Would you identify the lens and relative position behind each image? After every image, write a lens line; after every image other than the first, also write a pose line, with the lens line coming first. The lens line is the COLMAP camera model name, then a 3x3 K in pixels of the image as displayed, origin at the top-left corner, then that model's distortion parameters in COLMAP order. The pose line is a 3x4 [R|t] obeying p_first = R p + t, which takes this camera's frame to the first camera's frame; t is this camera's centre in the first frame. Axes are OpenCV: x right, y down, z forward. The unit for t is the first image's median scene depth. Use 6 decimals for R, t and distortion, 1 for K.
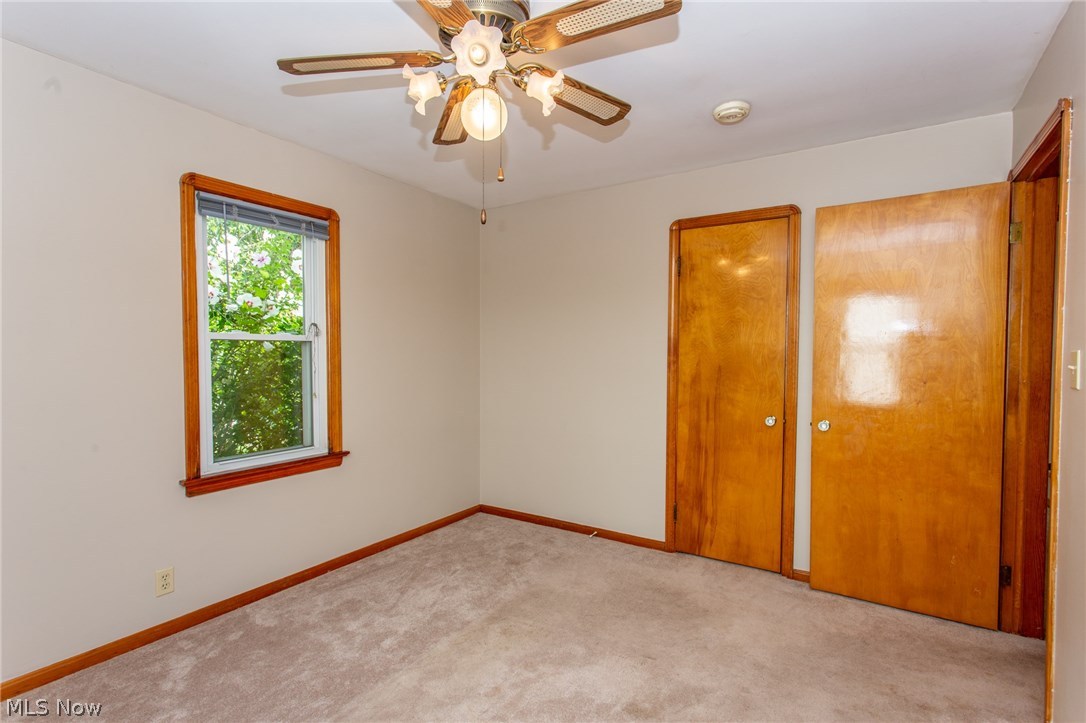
lens RADIAL K [[527.3, 0, 539.4], [0, 527.3, 366.5], [0, 0, 1]] dist [0.000531, 0.001796]
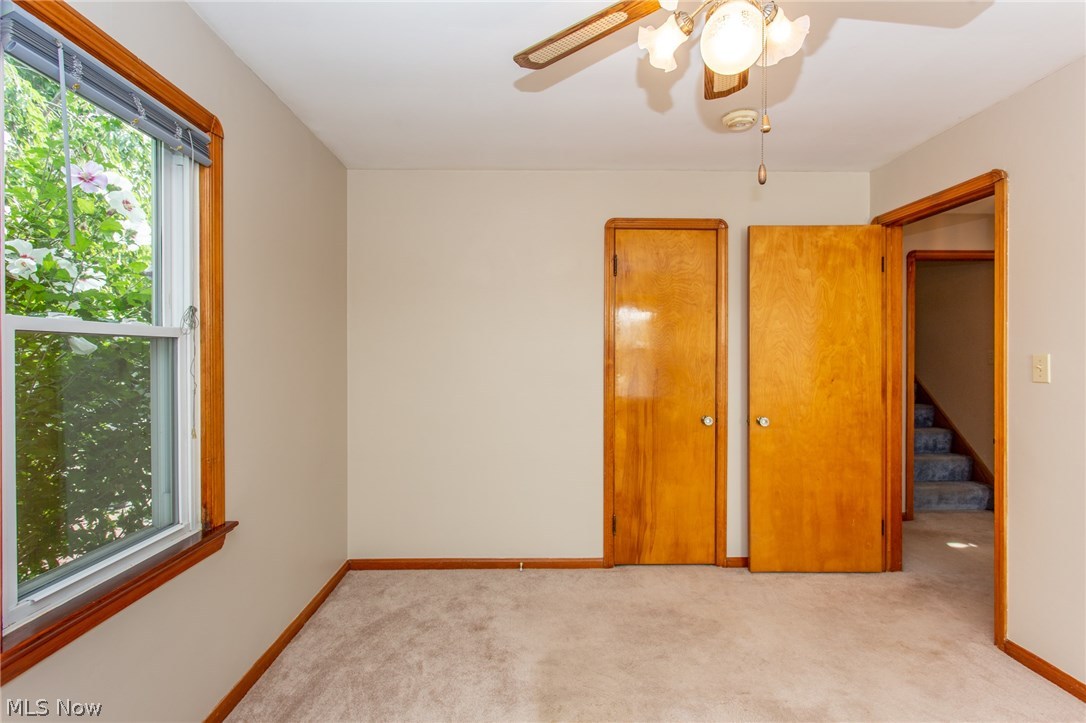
lens RADIAL K [[527.3, 0, 543.8], [0, 527.3, 354.1], [0, 0, 1]] dist [0.000531, 0.001796]
pose [[0.826762, -0.000551, 0.562552, -0.421363], [0.016246, 0.999606, -0.022897, -0.010533], [-0.562318, 0.028069, 0.826445, 0.308532]]
